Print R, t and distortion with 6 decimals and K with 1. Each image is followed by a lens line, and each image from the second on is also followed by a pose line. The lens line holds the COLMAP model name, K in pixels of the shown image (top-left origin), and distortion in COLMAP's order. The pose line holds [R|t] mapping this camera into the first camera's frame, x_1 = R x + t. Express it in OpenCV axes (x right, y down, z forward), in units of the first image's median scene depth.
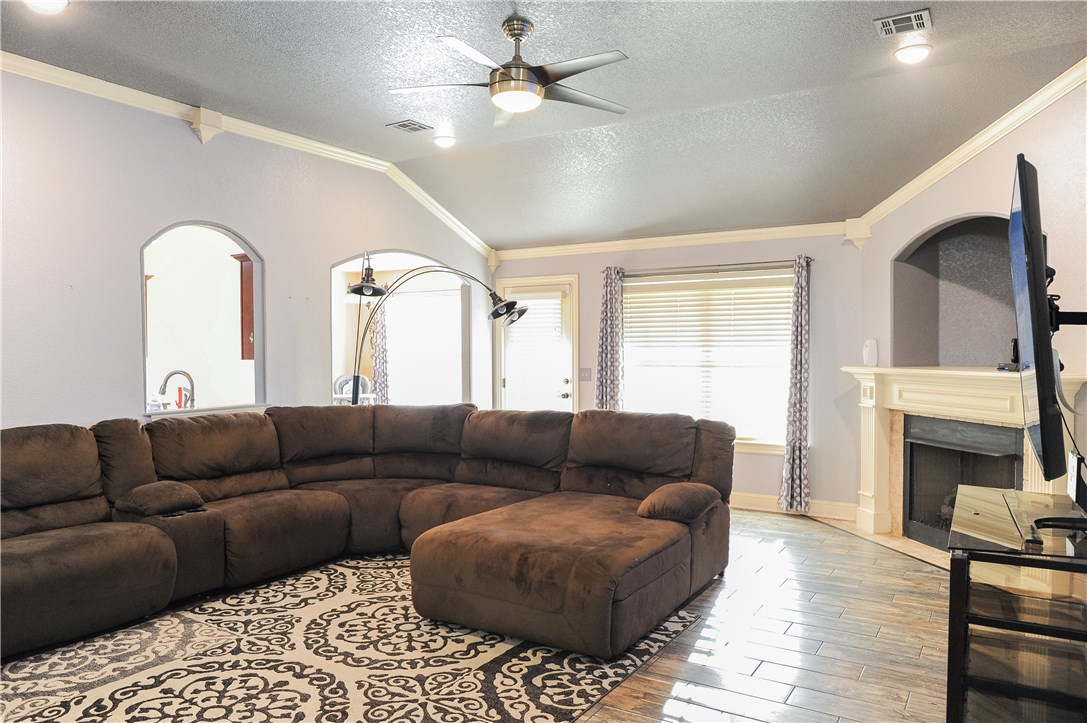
lens RADIAL K [[771.4, 0, 552.8], [0, 771.4, 359.5], [0, 0, 1]] dist [-0.027875, 0.003087]
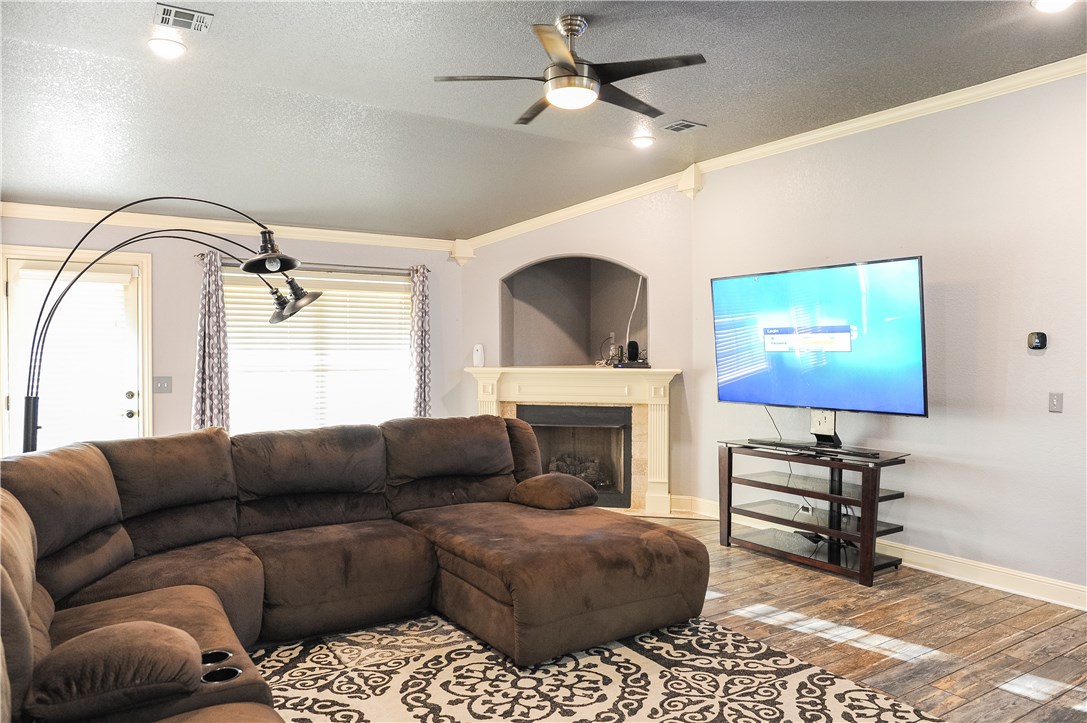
lens RADIAL K [[771.4, 0, 550.5], [0, 771.4, 360.2], [0, 0, 1]] dist [-0.027875, 0.003087]
pose [[0.402574, -0.010653, 0.915326, -0.998959], [0.008011, 0.999935, 0.008114, -0.016188], [-0.915353, 0.004066, 0.402633, 0.664660]]
